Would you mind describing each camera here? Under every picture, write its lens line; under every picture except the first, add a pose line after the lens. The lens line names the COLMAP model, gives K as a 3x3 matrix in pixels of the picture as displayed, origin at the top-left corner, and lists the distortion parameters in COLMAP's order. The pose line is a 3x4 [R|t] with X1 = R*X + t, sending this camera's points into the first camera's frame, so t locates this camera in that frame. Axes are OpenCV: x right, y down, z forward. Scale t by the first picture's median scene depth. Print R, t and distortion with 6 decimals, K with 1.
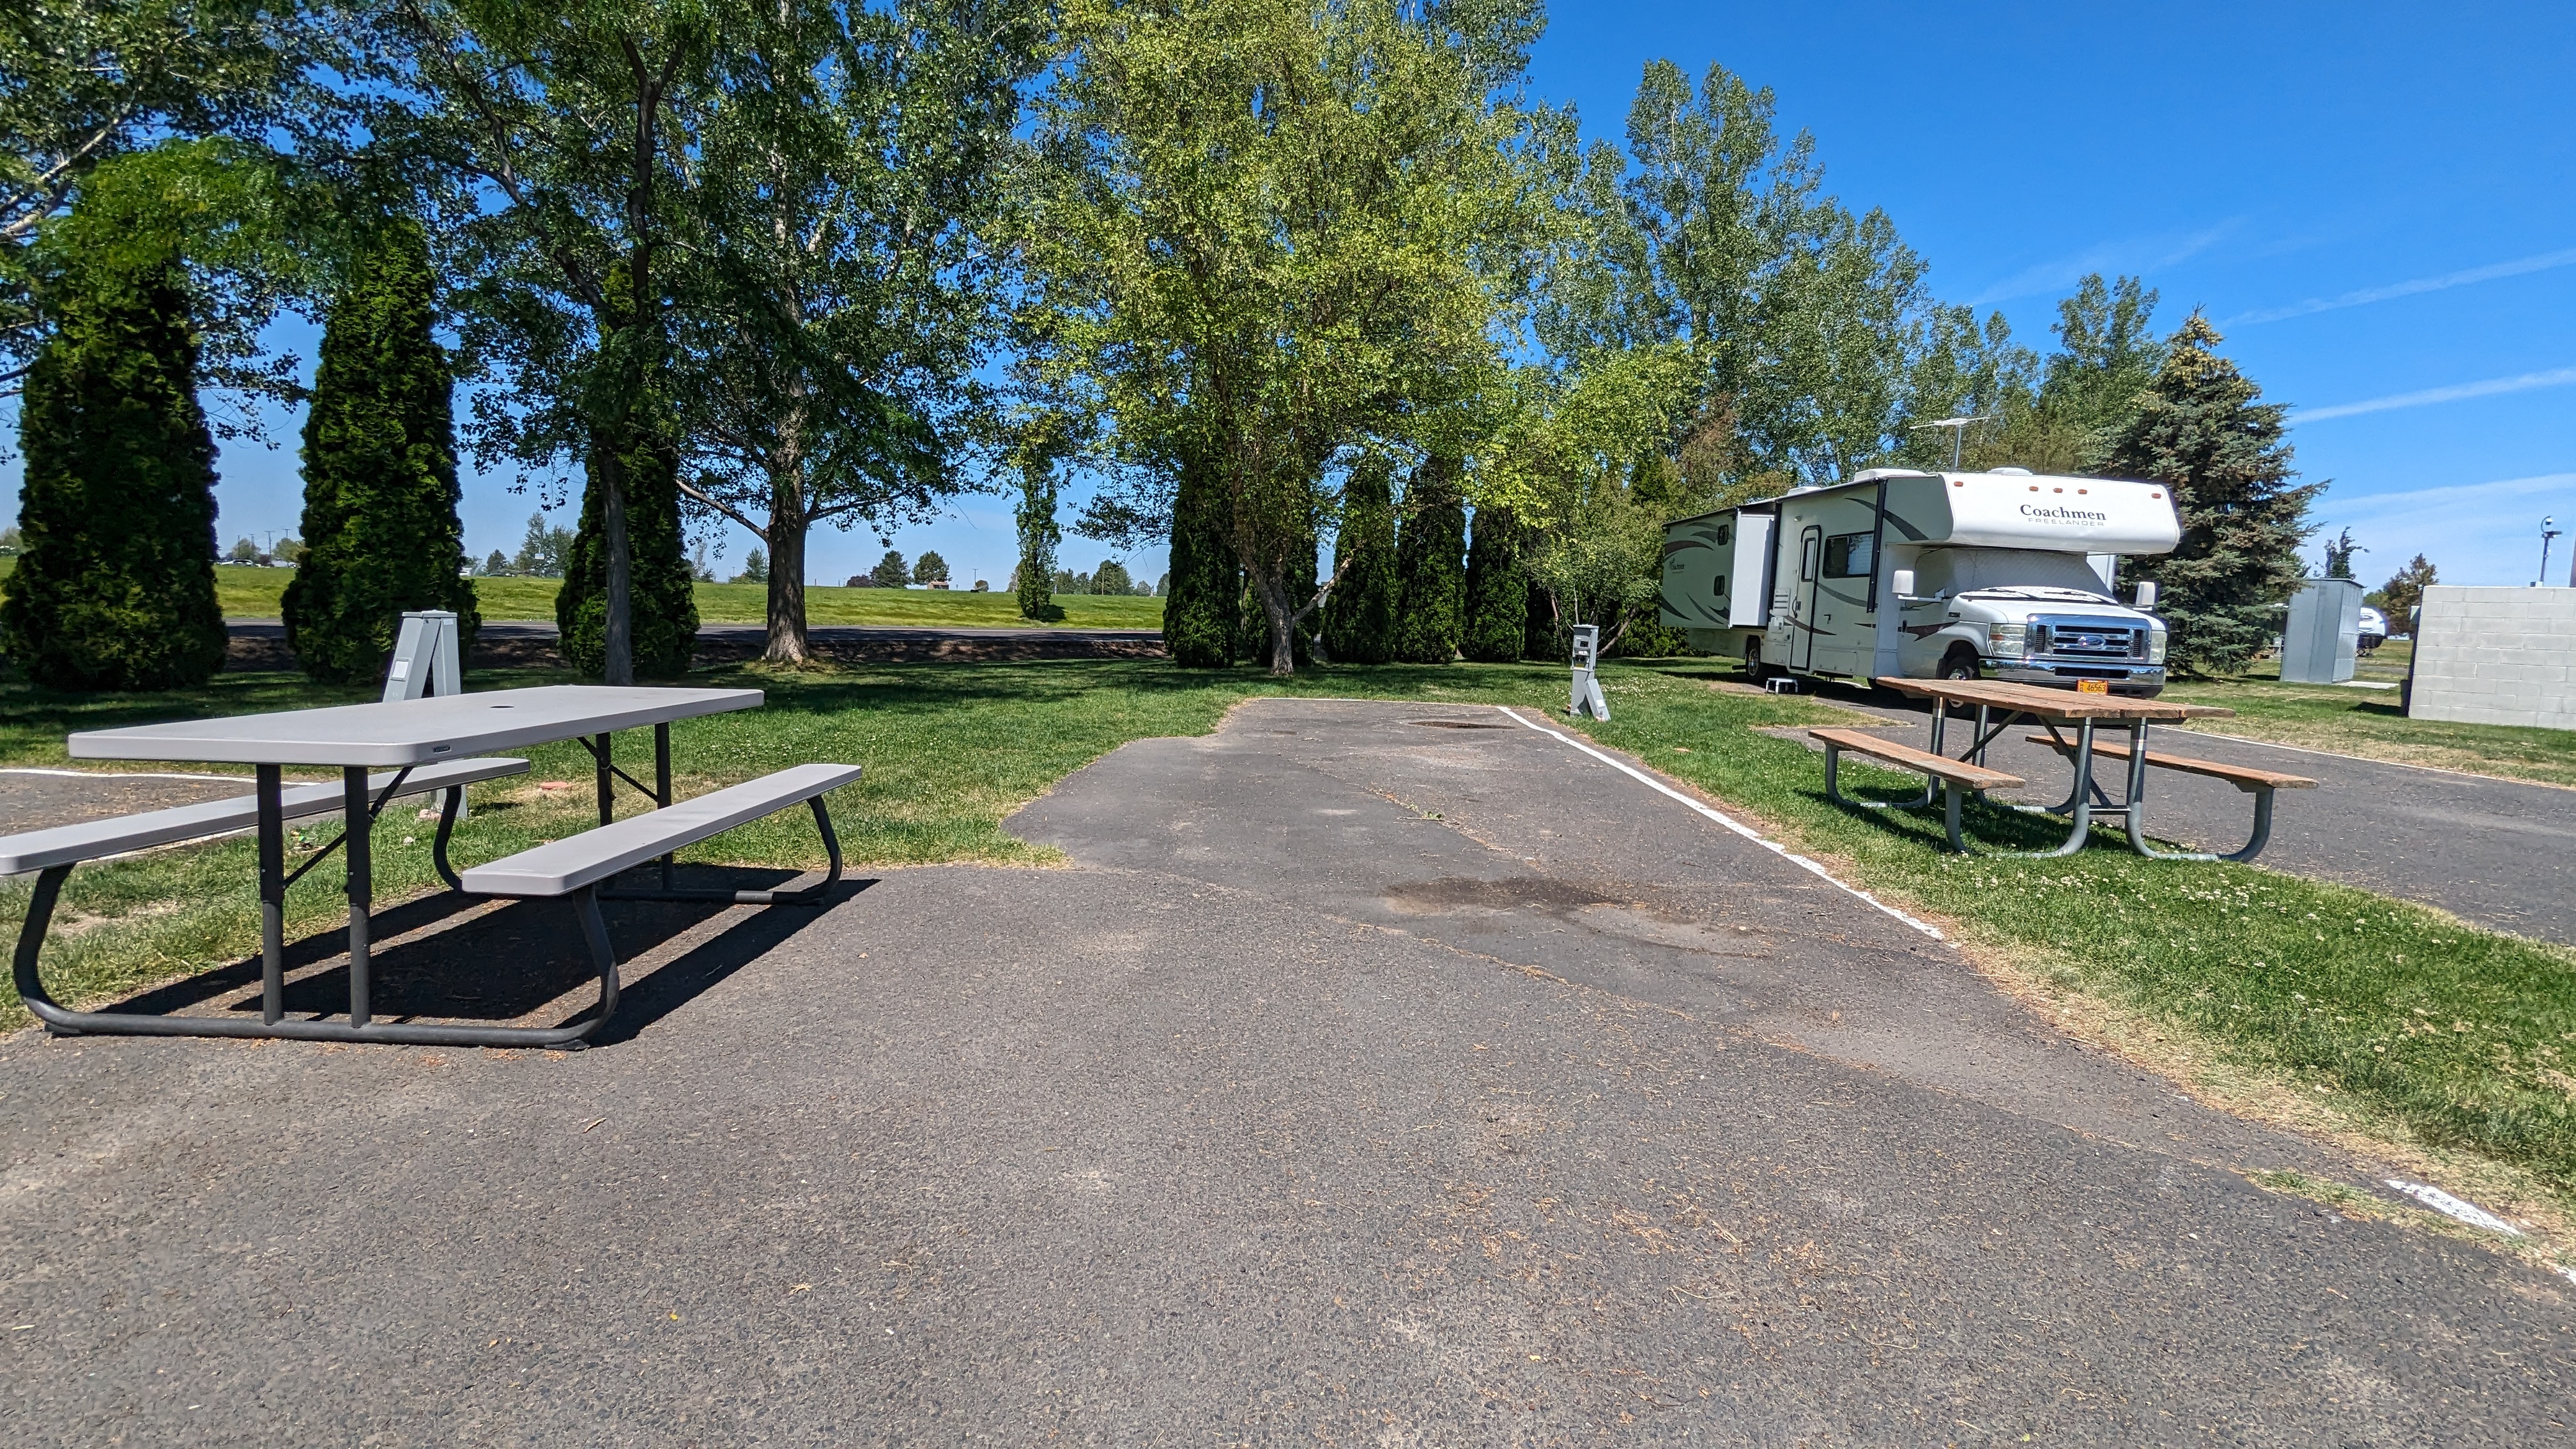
lens RADIAL K [[1224.9, 0, 1288.0], [0, 1224.9, 724.5], [0, 0, 1]] dist [-0.015198, 0.015843]
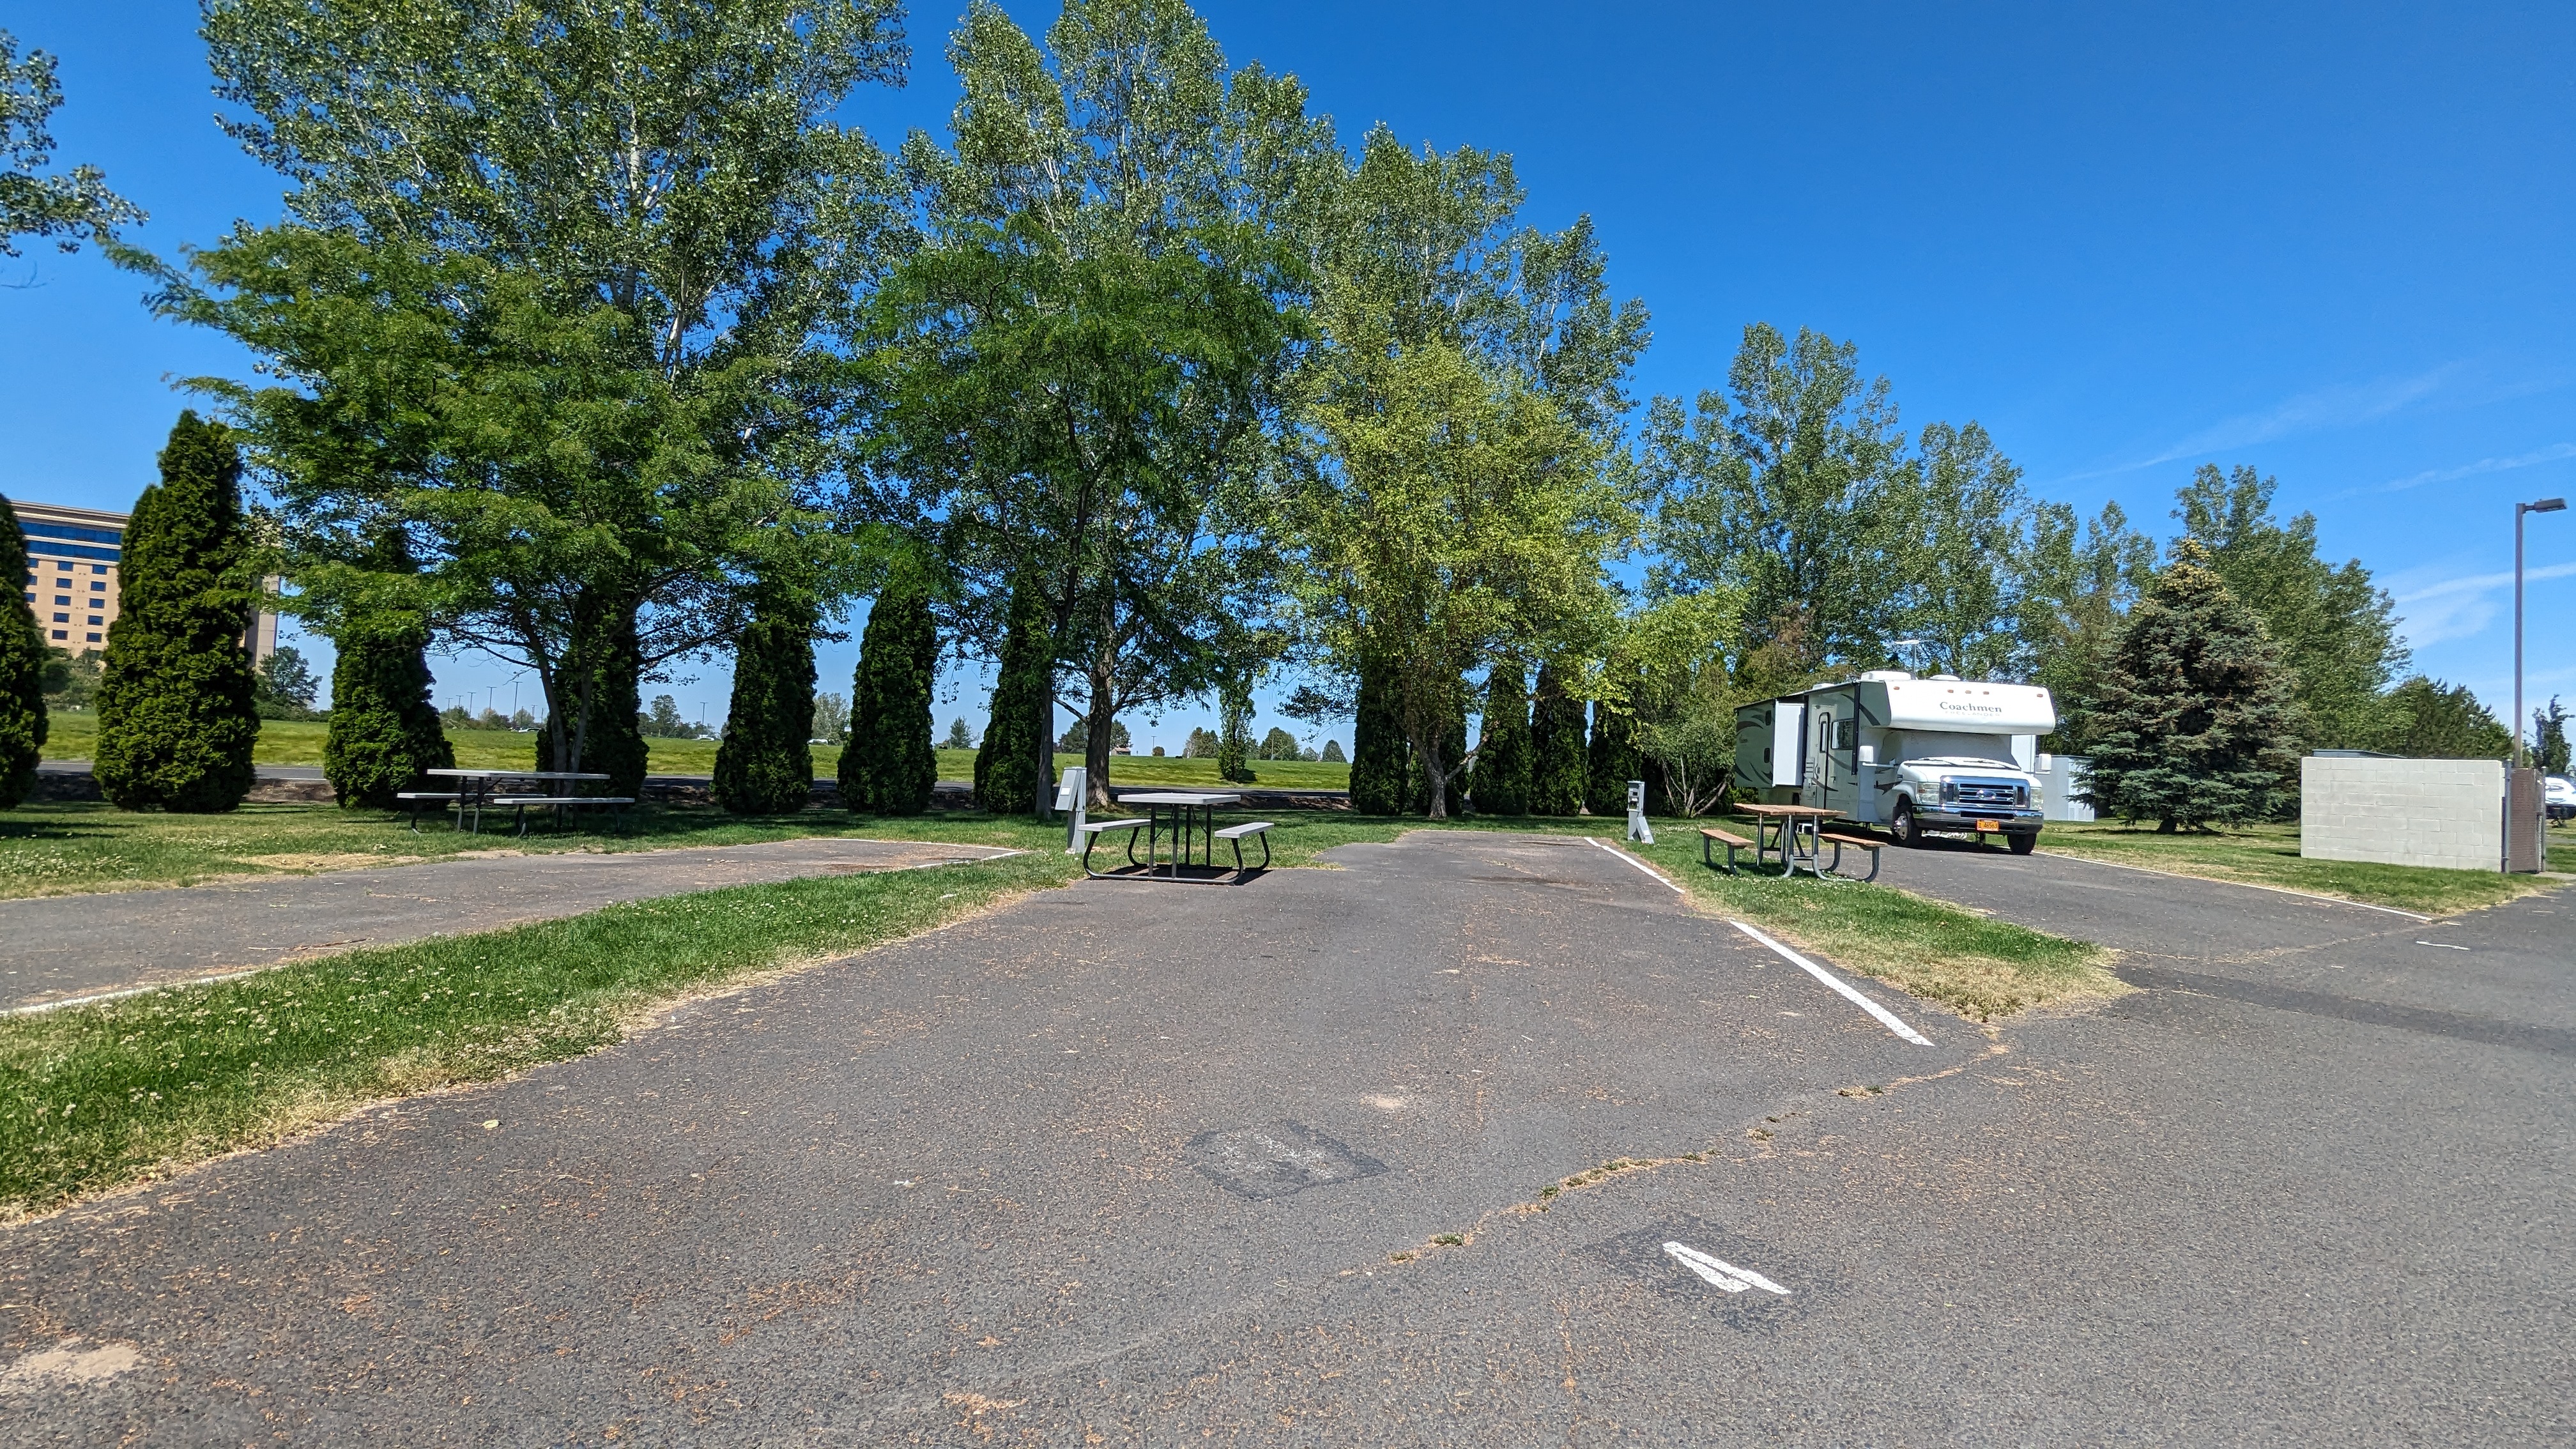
lens RADIAL K [[1224.9, 0, 1288.0], [0, 1224.9, 724.5], [0, 0, 1]] dist [-0.015198, 0.015843]
pose [[0.991147, -0.000682, -0.132767, 0.008061], [-0.017213, 0.990888, -0.133587, 0.034207], [0.131648, 0.134690, 0.982104, -0.327132]]
